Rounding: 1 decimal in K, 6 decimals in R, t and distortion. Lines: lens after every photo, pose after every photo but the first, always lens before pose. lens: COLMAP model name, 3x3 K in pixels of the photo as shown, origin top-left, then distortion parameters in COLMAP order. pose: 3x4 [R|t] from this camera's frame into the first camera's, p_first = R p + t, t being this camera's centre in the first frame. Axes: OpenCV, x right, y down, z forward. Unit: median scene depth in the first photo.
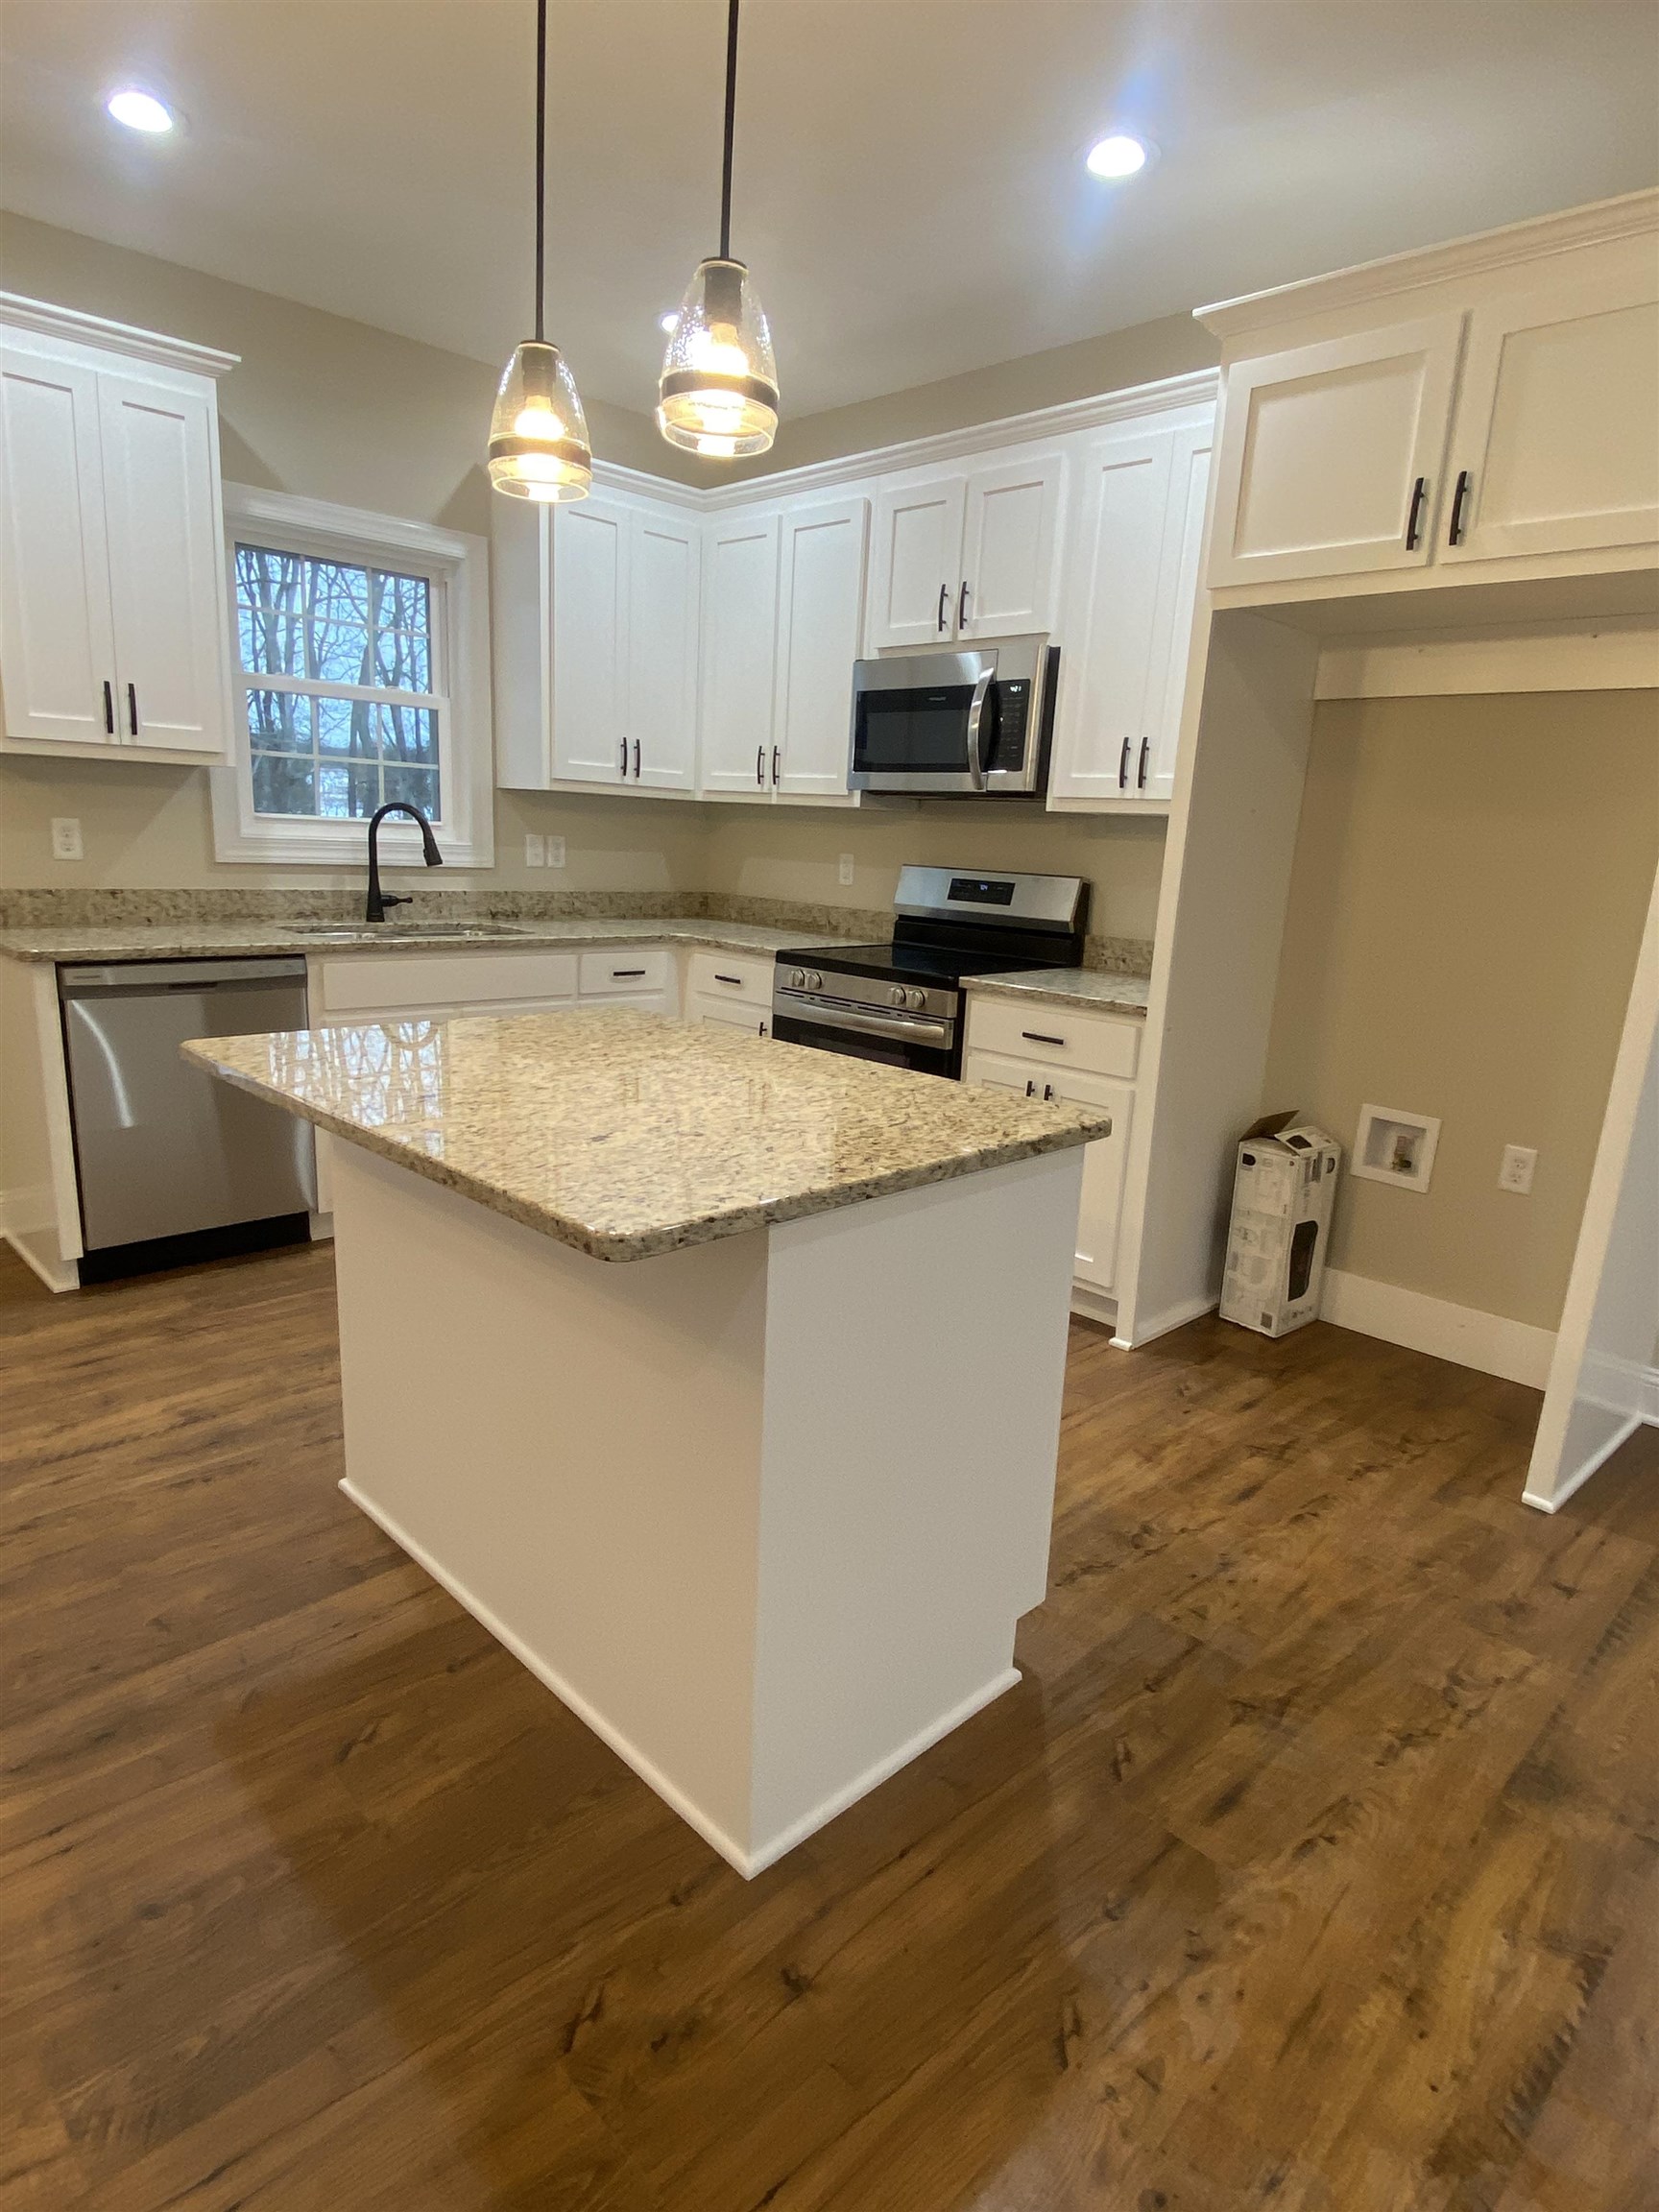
lens RADIAL K [[1227.1, 0, 829.5], [0, 1227.1, 1106.0], [0, 0, 1]] dist [0.044379, -0.044778]
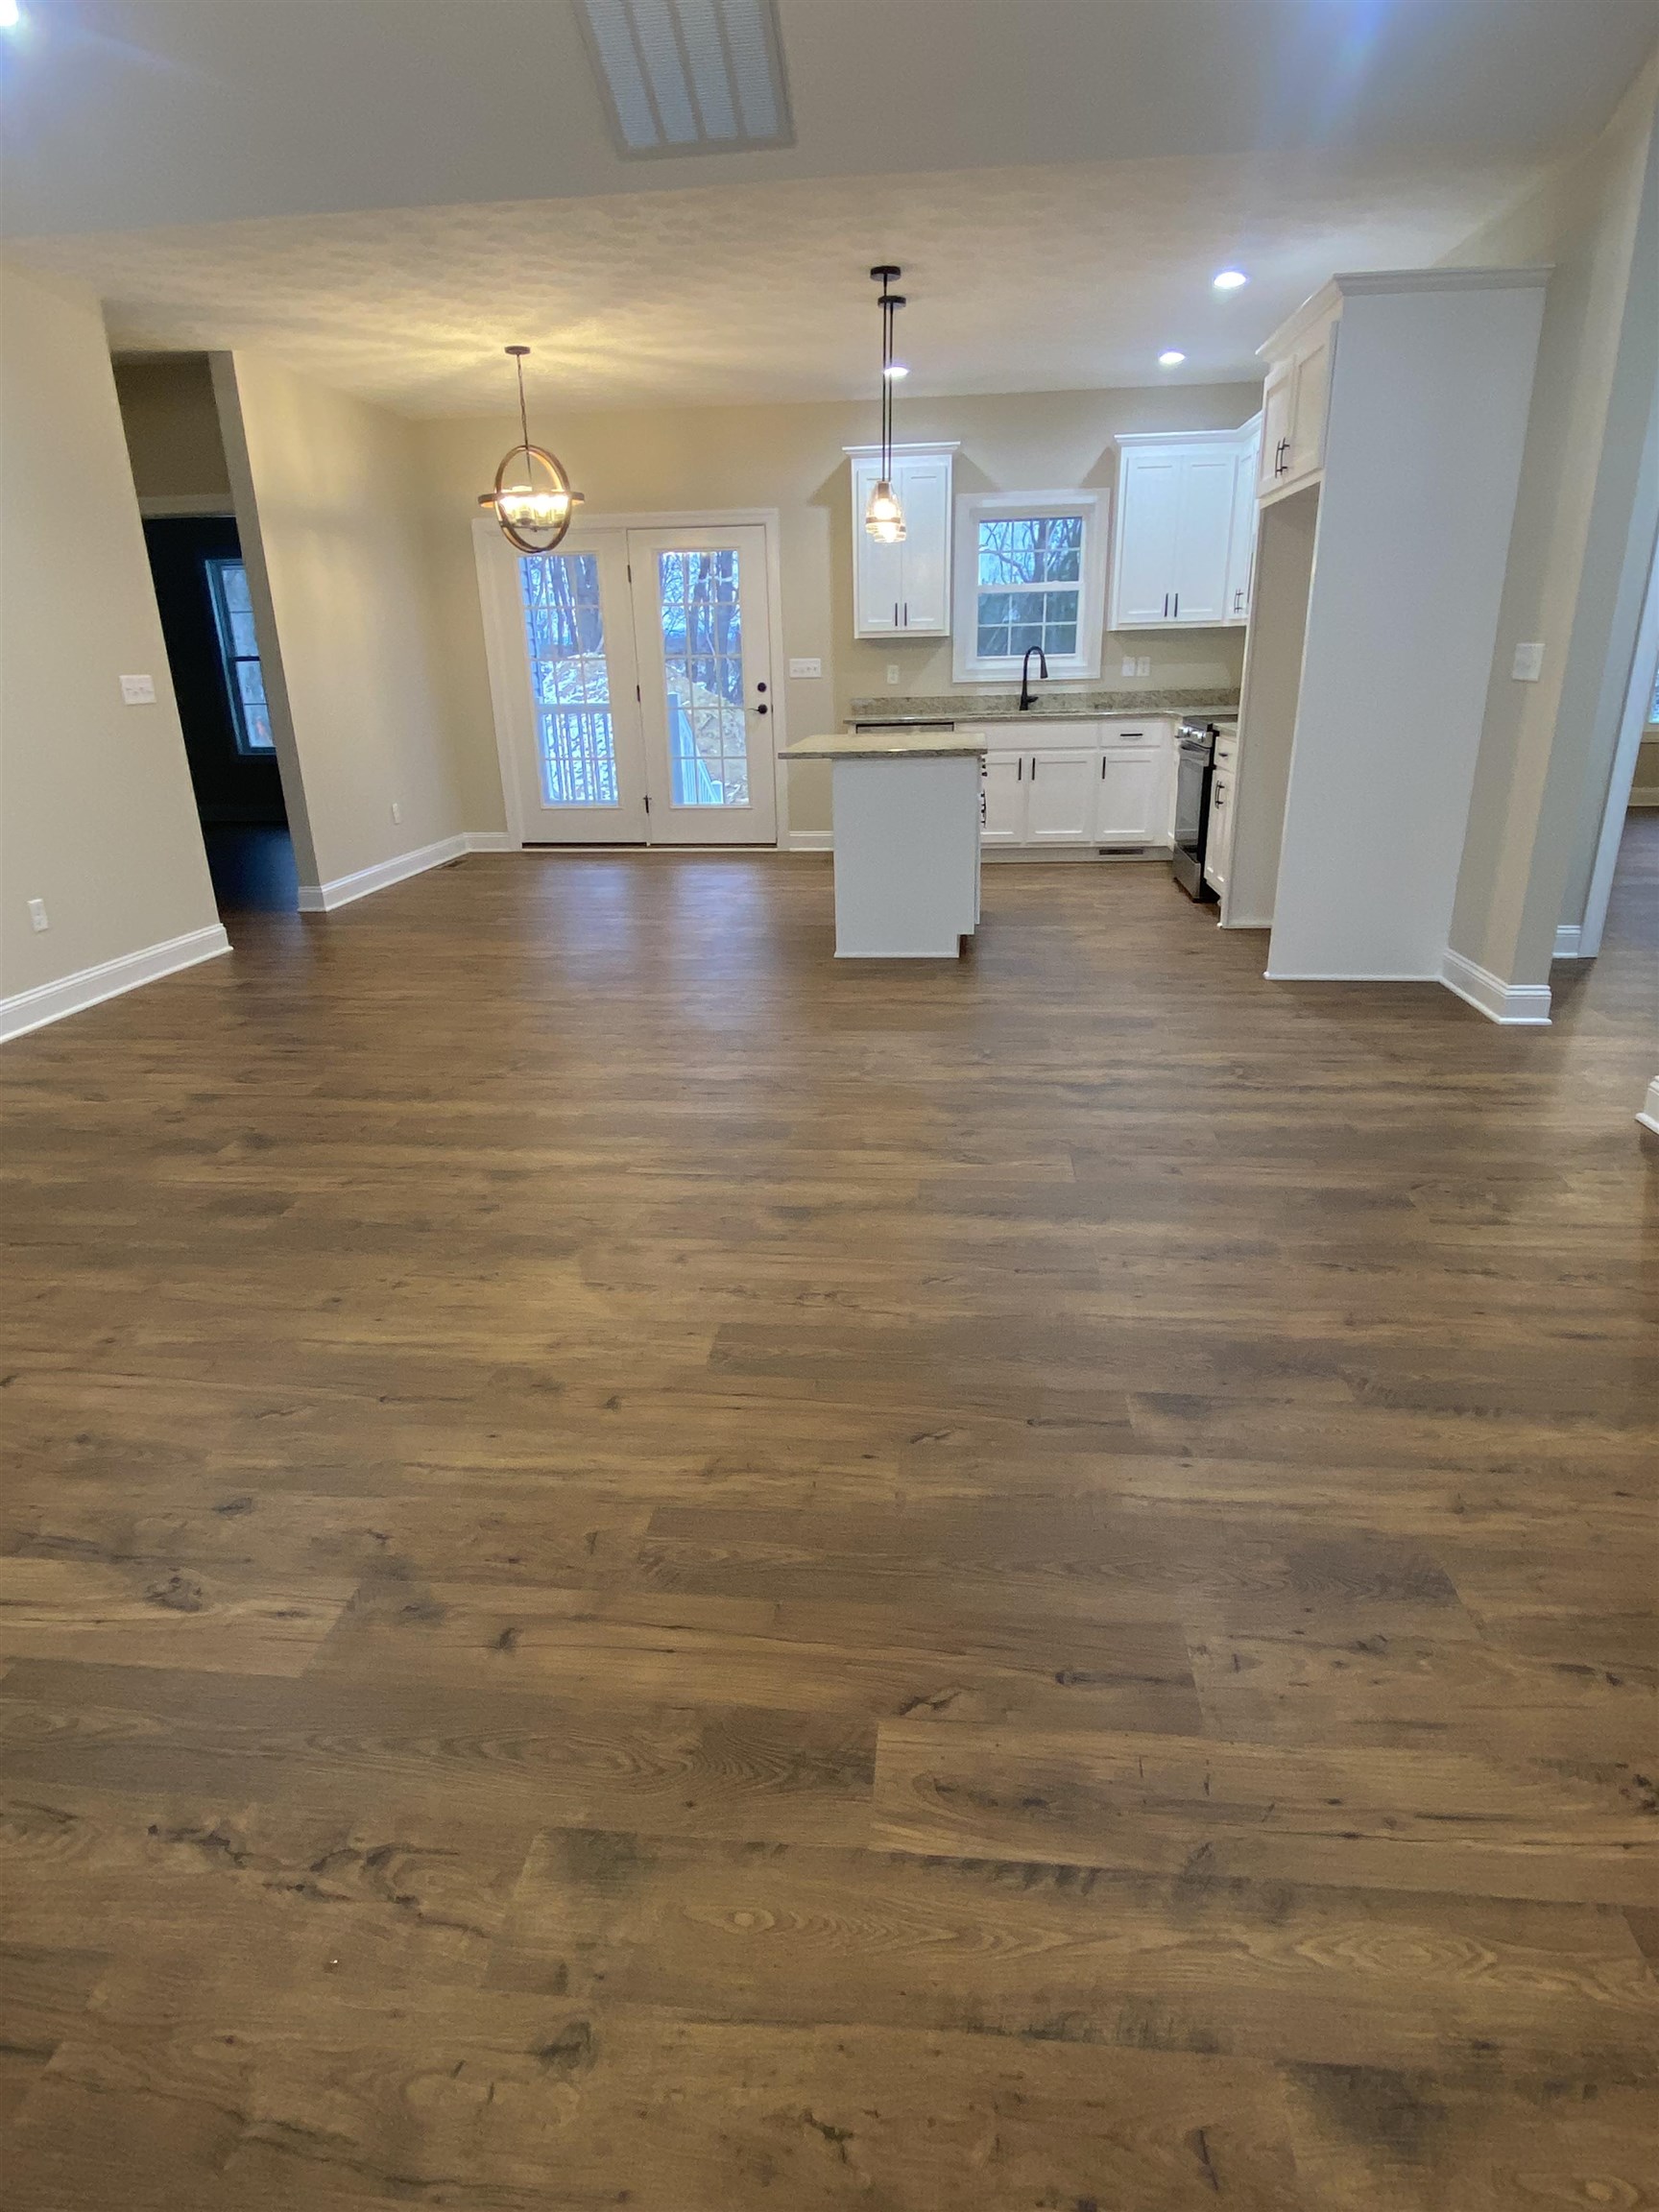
lens RADIAL K [[1227.1, 0, 829.5], [0, 1227.1, 1106.0], [0, 0, 1]] dist [0.044379, -0.044778]
pose [[0.634380, 0.202899, -0.745918, 1.012695], [-0.109864, 0.978808, 0.172812, 0.159508], [0.765175, -0.027679, 0.643227, -0.507528]]
